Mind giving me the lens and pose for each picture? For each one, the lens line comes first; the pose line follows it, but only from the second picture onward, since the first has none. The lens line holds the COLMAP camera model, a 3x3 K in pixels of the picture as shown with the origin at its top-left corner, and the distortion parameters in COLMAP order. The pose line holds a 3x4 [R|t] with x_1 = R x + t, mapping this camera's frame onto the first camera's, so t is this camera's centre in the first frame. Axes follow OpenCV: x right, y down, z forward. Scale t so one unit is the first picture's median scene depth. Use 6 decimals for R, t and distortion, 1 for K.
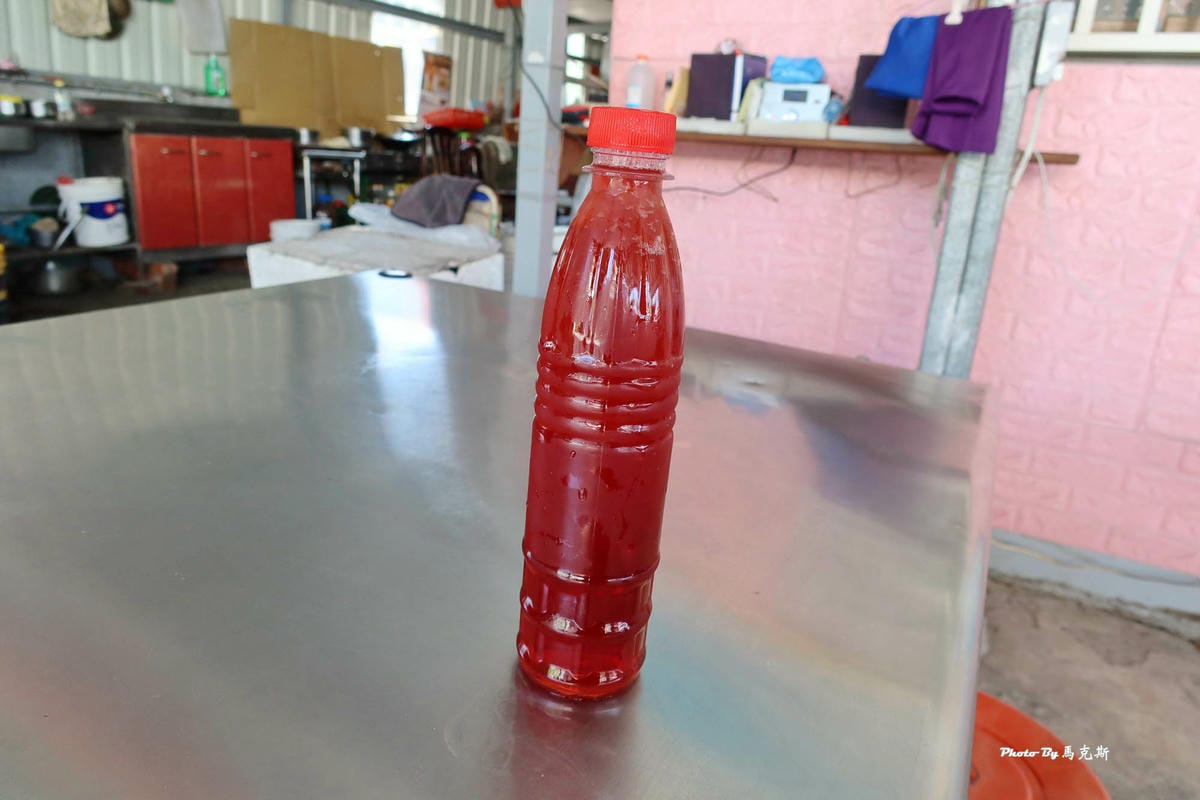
lens RADIAL K [[829.9, 0, 600.0], [0, 829.9, 400.0], [0, 0, 1]] dist [-0.006511, -0.000061]
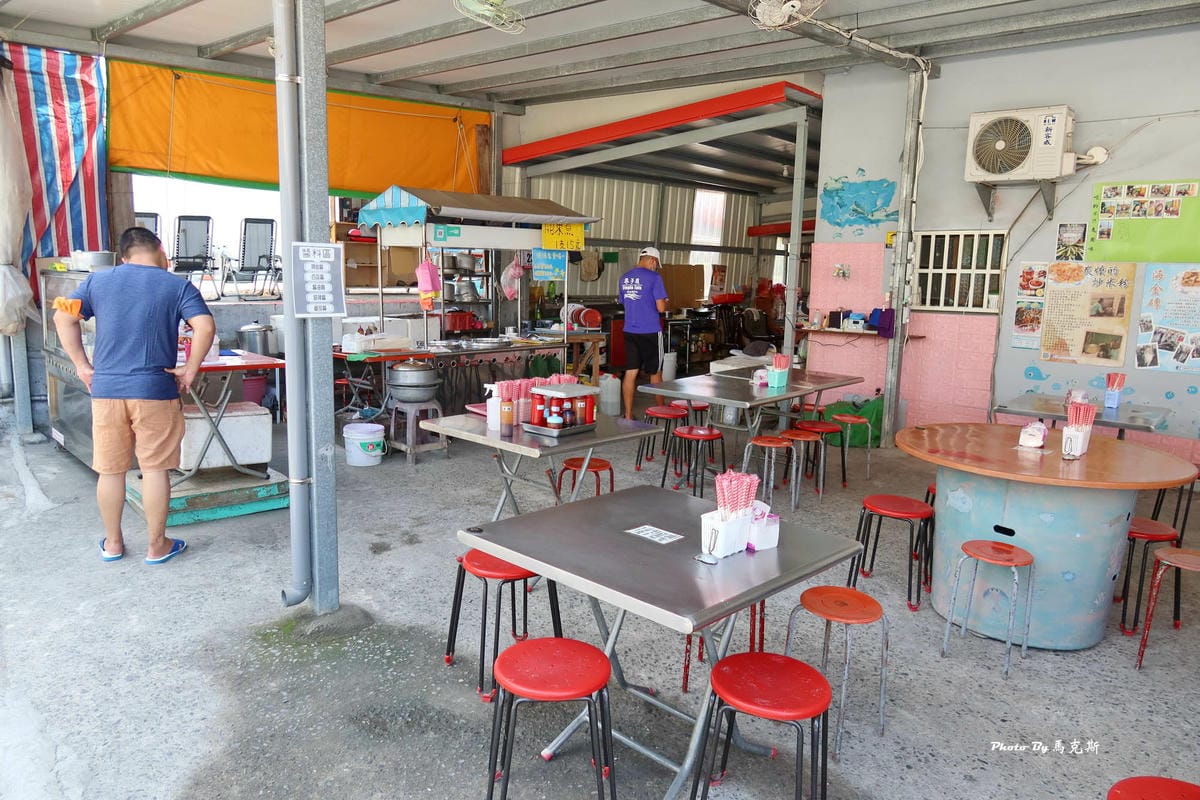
lens RADIAL K [[829.9, 0, 600.0], [0, 829.9, 400.0], [0, 0, 1]] dist [-0.006511, -0.000061]
pose [[0.969421, -0.005738, -0.245335, 0.005124], [-0.030146, 0.989370, -0.142258, 0.184120], [0.243544, 0.145304, 0.958944, -0.930174]]
